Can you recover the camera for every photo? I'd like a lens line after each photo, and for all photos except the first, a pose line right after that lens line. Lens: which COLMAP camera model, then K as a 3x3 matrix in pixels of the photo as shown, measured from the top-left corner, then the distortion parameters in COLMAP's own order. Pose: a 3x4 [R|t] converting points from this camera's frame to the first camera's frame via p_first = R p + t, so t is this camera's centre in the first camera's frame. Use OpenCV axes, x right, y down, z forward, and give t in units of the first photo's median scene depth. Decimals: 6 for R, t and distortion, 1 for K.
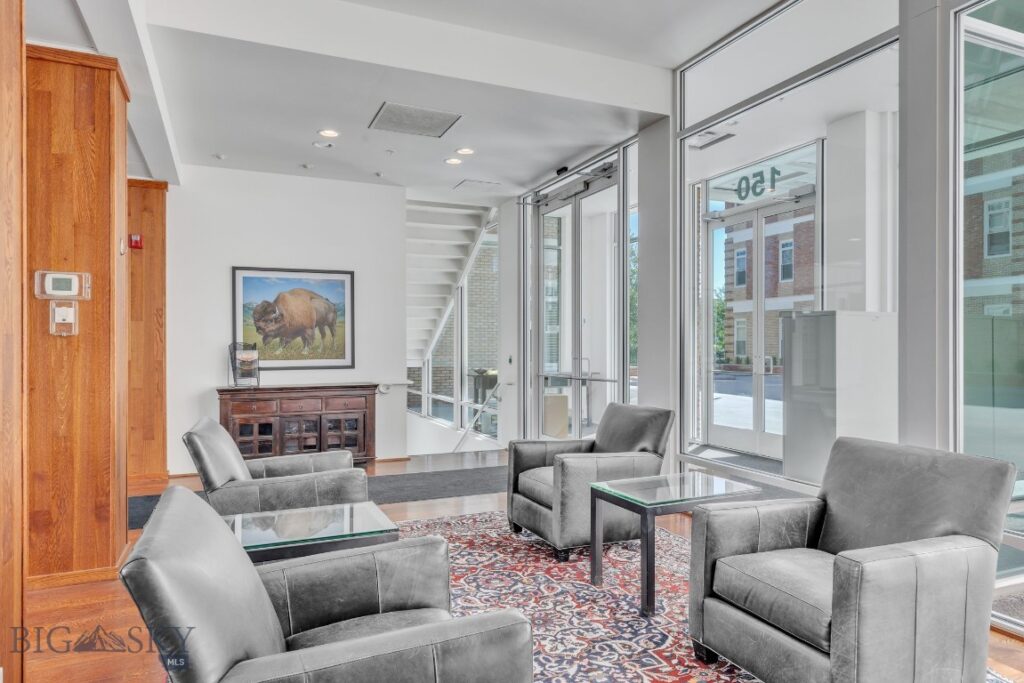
lens RADIAL K [[640.2, 0, 513.4], [0, 640.2, 344.9], [0, 0, 1]] dist [0.005287, 0.000167]
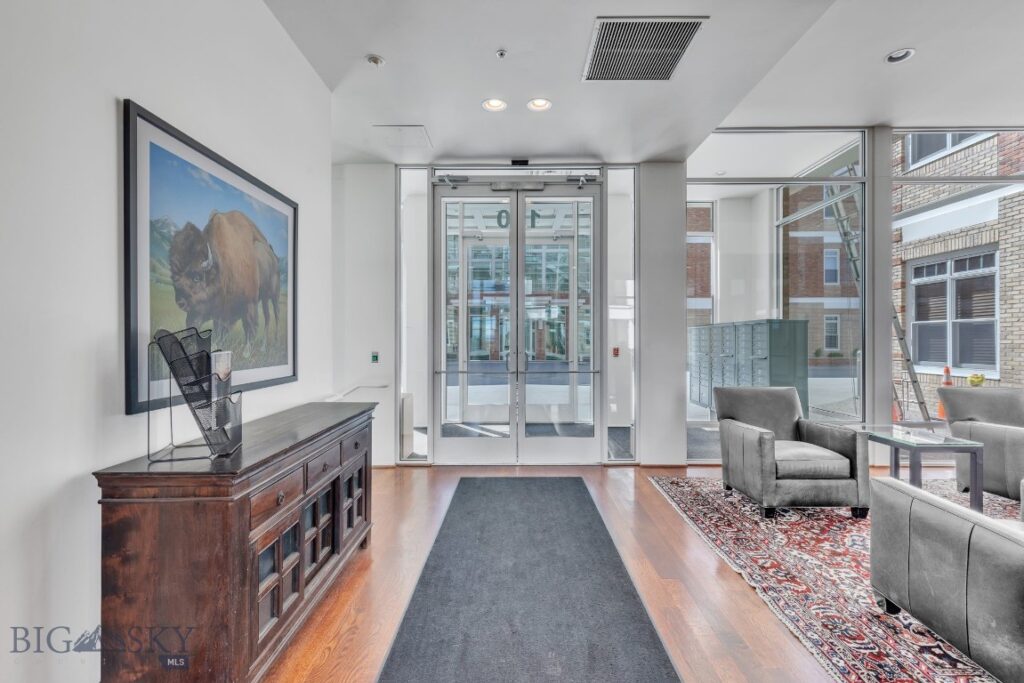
lens RADIAL K [[463.8, 0, 512.4], [0, 463.8, 338.8], [0, 0, 1]] dist [0.010554, -0.001588]
pose [[0.405370, 0.003662, 0.914145, -0.565477], [-0.001961, 0.999993, -0.003136, 0.001704], [-0.914150, -0.000521, 0.405375, 0.702133]]
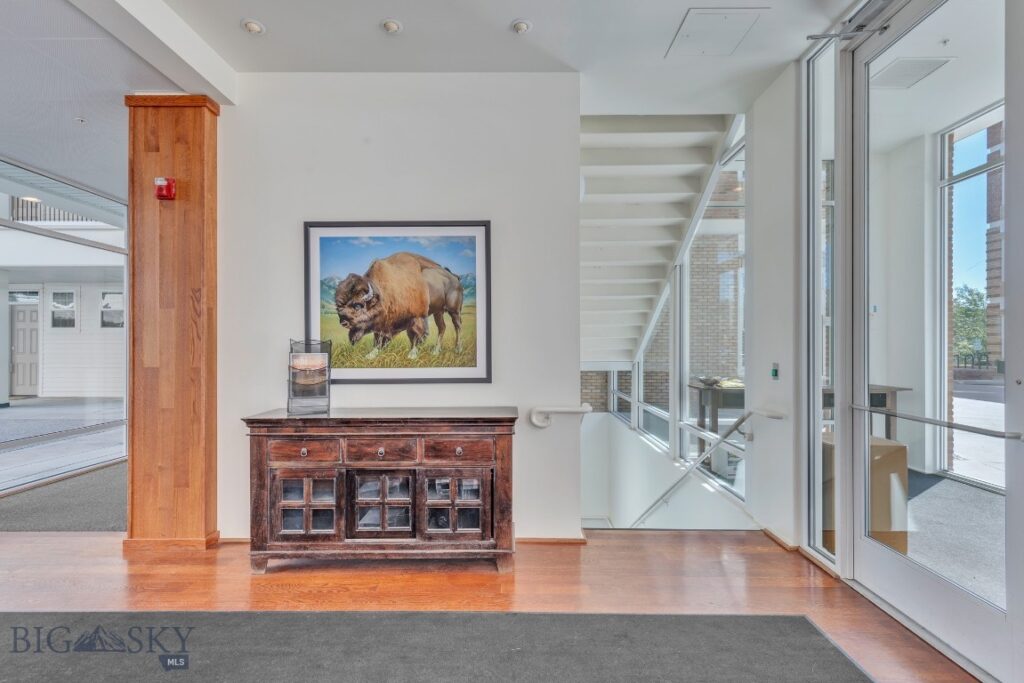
lens RADIAL K [[463.8, 0, 514.0], [0, 463.8, 344.4], [0, 0, 1]] dist [0.010554, -0.001588]
pose [[0.911409, -0.000558, -0.411502, -0.052779], [0.000114, 0.999999, -0.001102, 0.001045], [0.411502, 0.000957, 0.911408, 0.644157]]
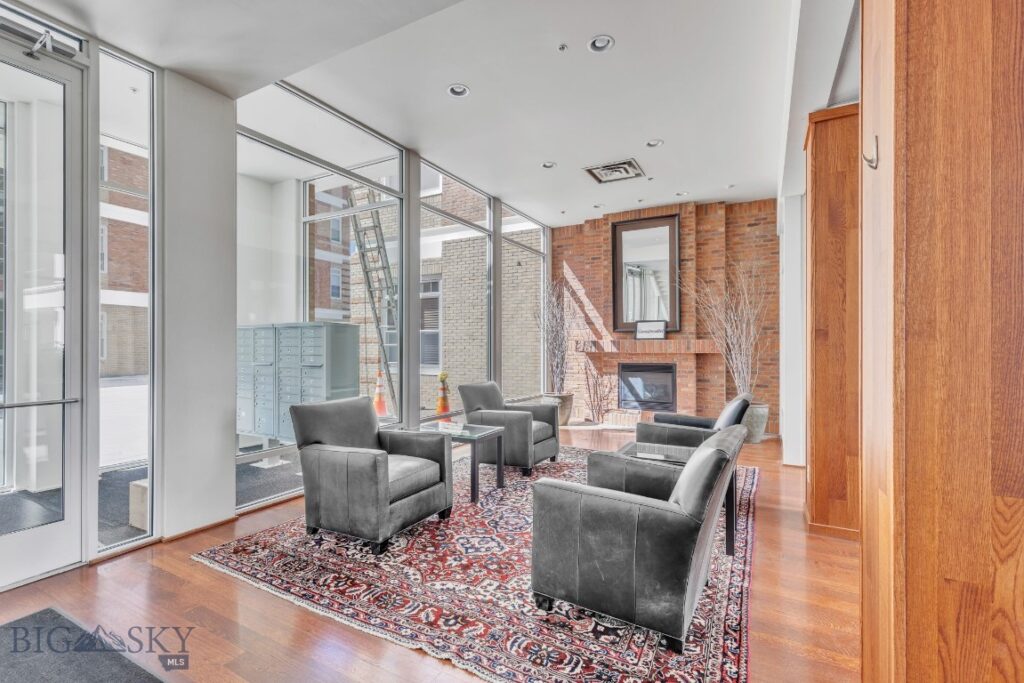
lens RADIAL K [[463.8, 0, 513.4], [0, 463.8, 344.9], [0, 0, 1]] dist [0.010554, -0.001588]
pose [[-0.610897, 0.003268, 0.791704, -0.409798], [-0.002198, 0.999981, -0.005823, 0.002879], [-0.791707, -0.005298, -0.610878, 0.818775]]
